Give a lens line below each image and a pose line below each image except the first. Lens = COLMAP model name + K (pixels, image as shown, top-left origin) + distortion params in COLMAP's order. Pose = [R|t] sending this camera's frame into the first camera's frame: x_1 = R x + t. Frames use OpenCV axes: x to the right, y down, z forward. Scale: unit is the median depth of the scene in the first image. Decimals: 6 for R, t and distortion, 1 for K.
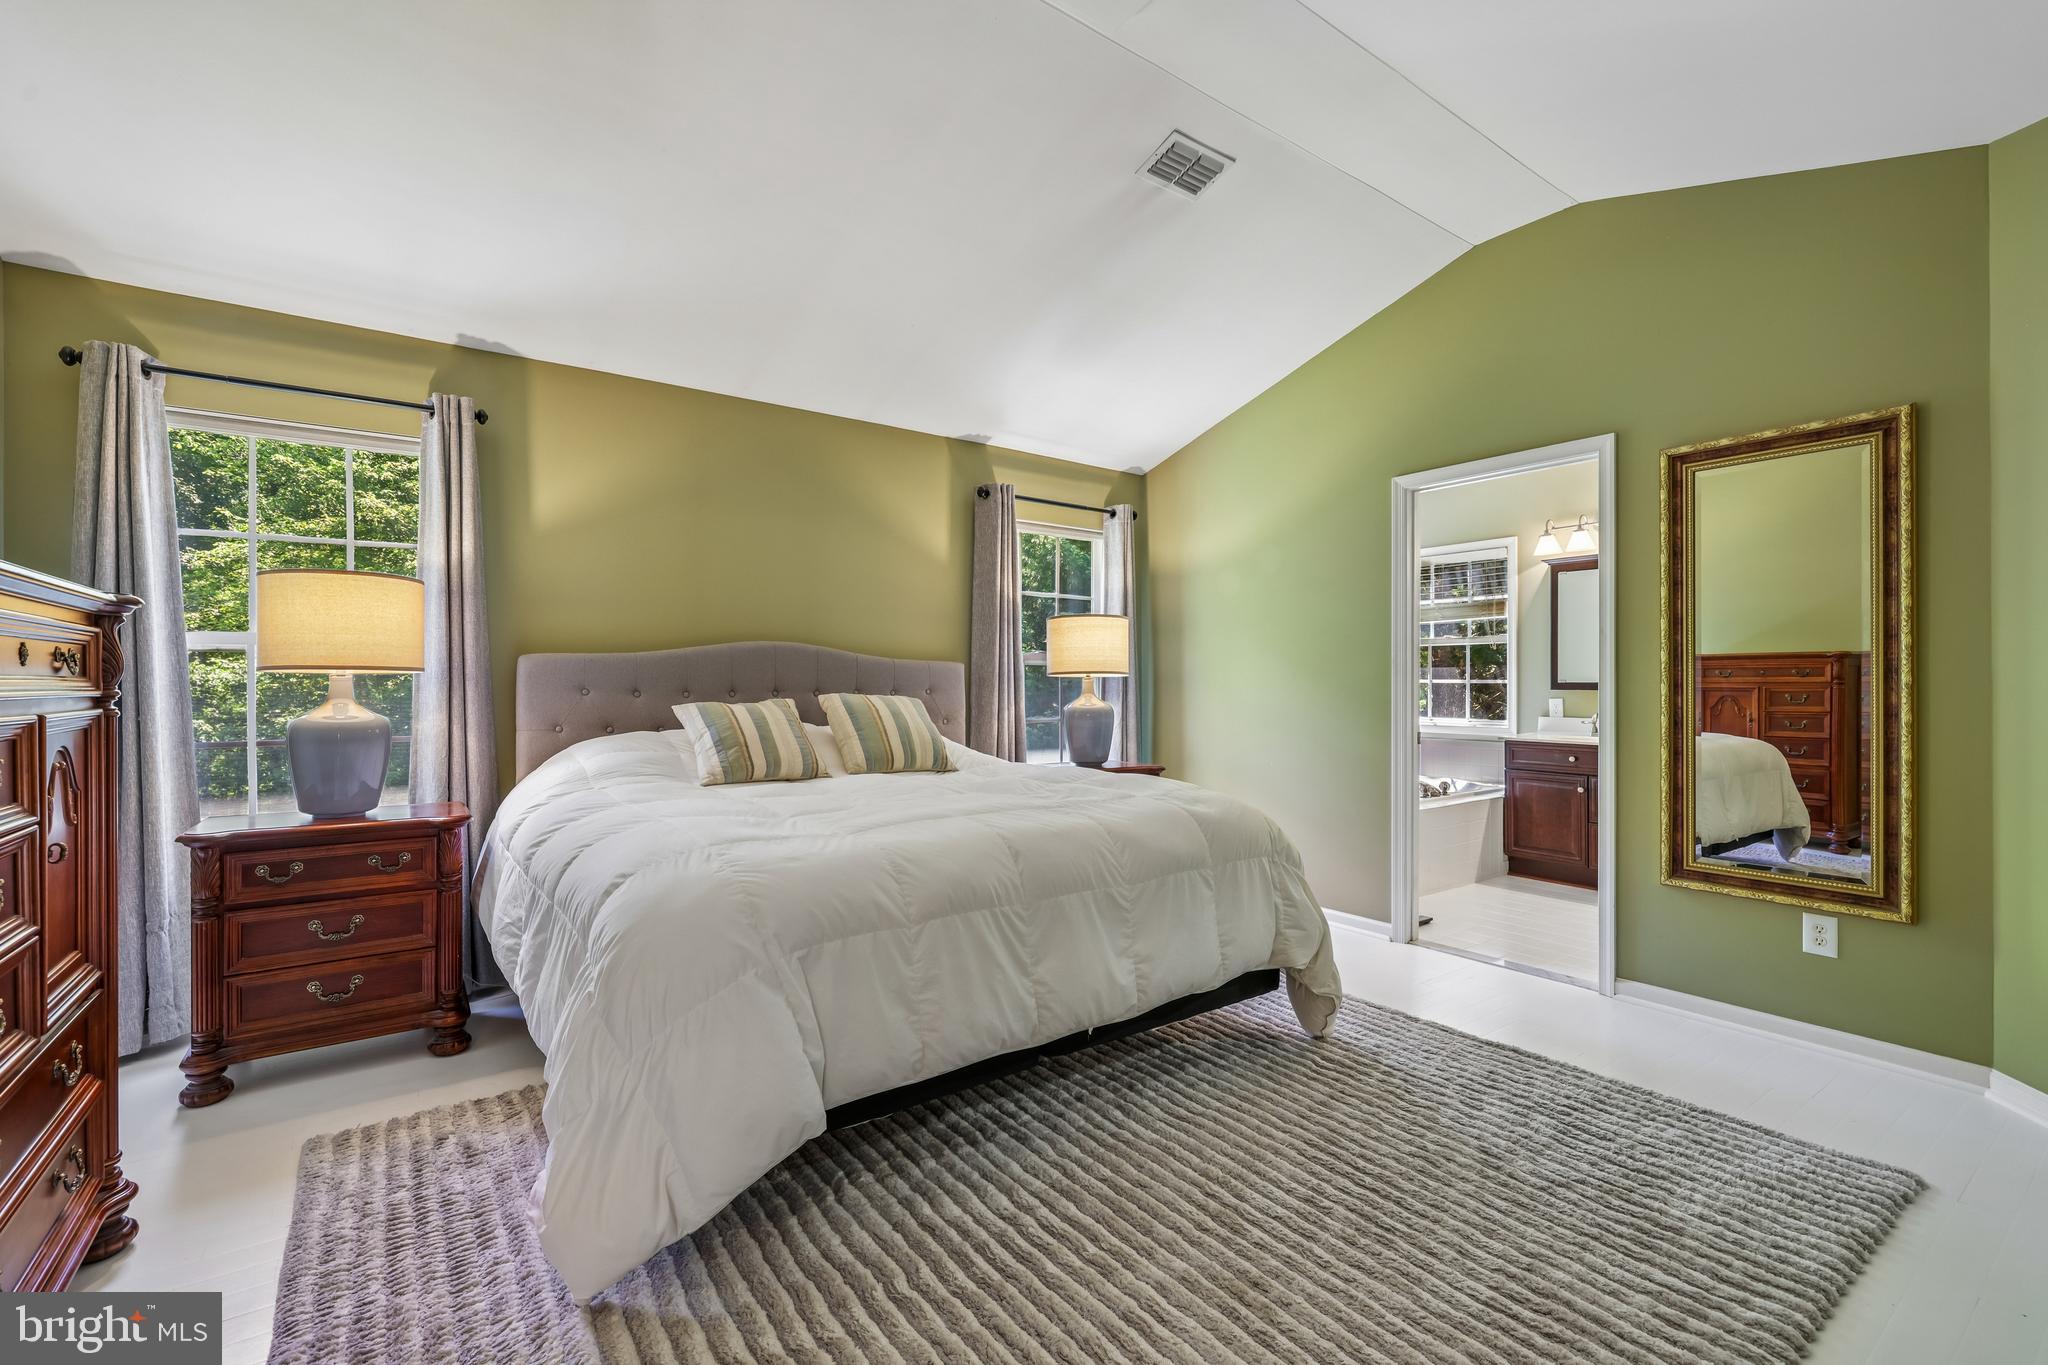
lens RADIAL K [[857.6, 0, 1019.7], [0, 857.6, 671.4], [0, 0, 1]] dist [0.001587, 0.000097]
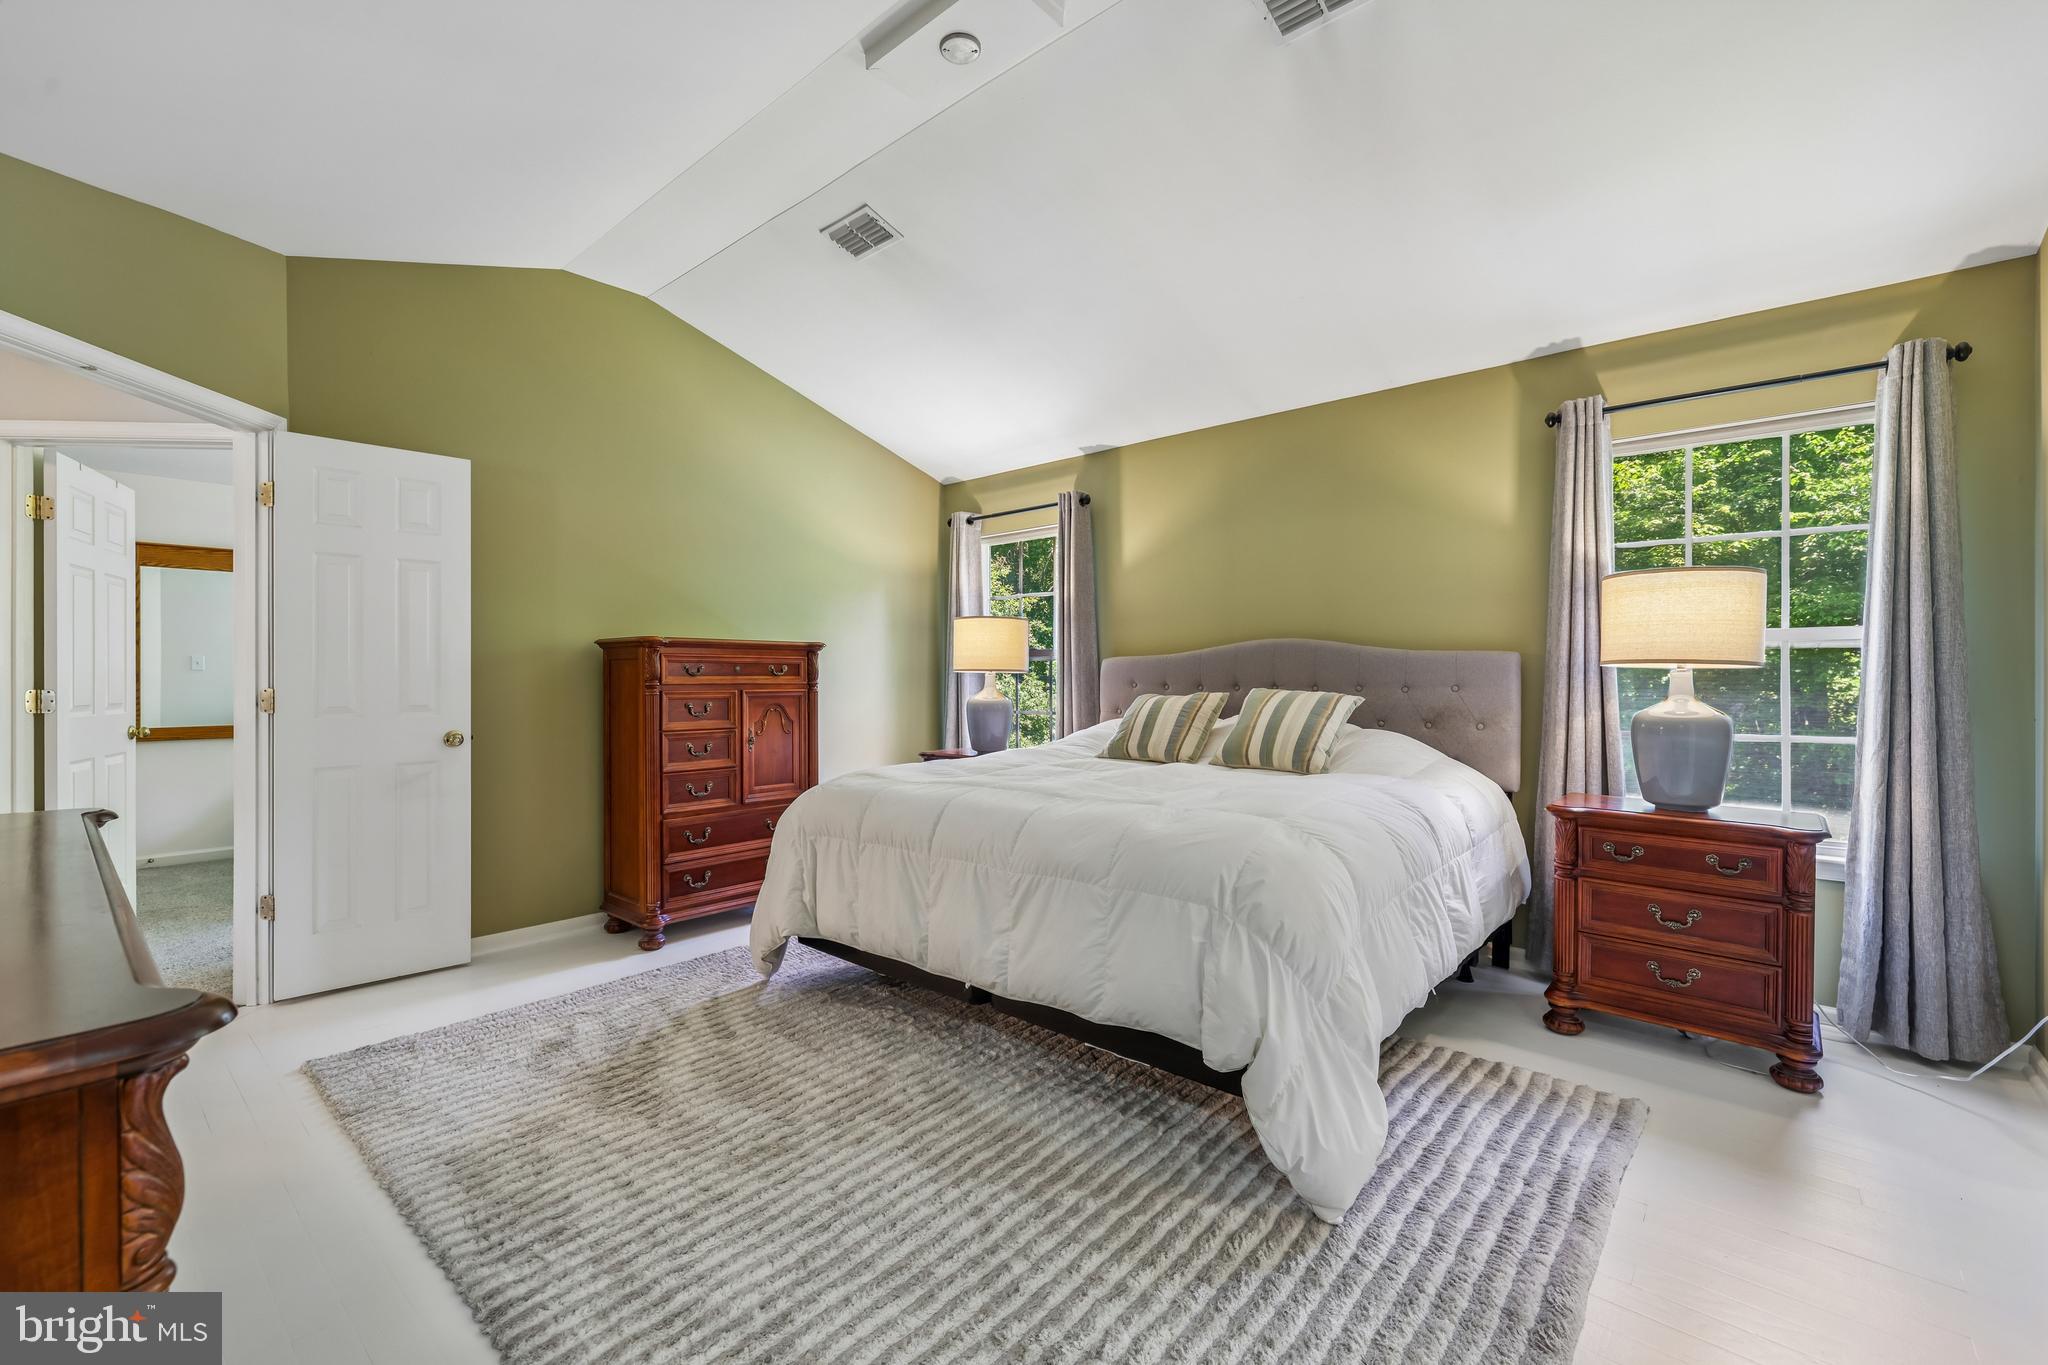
lens RADIAL K [[857.6, 0, 1019.7], [0, 857.6, 671.4], [0, 0, 1]] dist [0.001587, 0.000097]
pose [[0.233897, -0.006278, -0.972241, 0.570893], [0.011893, 0.999923, -0.003596, 0.004757], [0.972189, -0.010722, 0.233953, 0.383654]]
